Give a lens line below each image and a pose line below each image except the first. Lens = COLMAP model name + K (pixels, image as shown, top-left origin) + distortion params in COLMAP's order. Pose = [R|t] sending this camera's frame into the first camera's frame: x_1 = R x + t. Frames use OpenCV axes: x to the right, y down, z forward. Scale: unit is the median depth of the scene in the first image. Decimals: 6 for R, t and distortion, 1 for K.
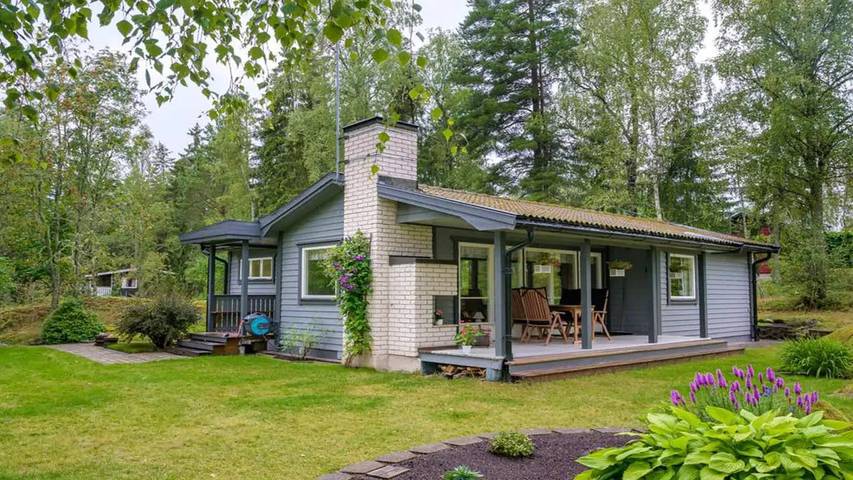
lens RADIAL K [[643.8, 0, 426.5], [0, 643.8, 240.0], [0, 0, 1]] dist [0.000135, 0.001465]
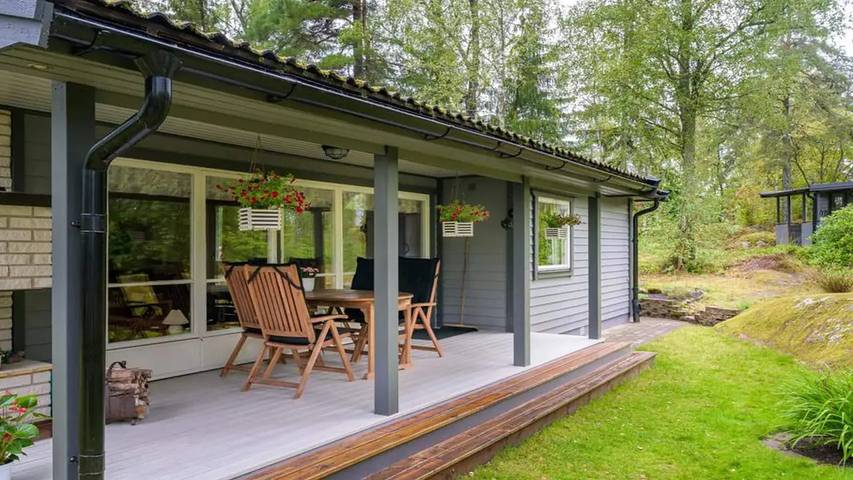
lens RADIAL K [[643.8, 0, 426.5], [0, 643.8, 240.0], [0, 0, 1]] dist [0.000135, 0.001465]
pose [[0.968527, -0.002573, 0.248896, 0.143914], [-0.015475, 0.997390, 0.070530, 0.024290], [-0.248428, -0.072162, 0.965959, 0.505725]]
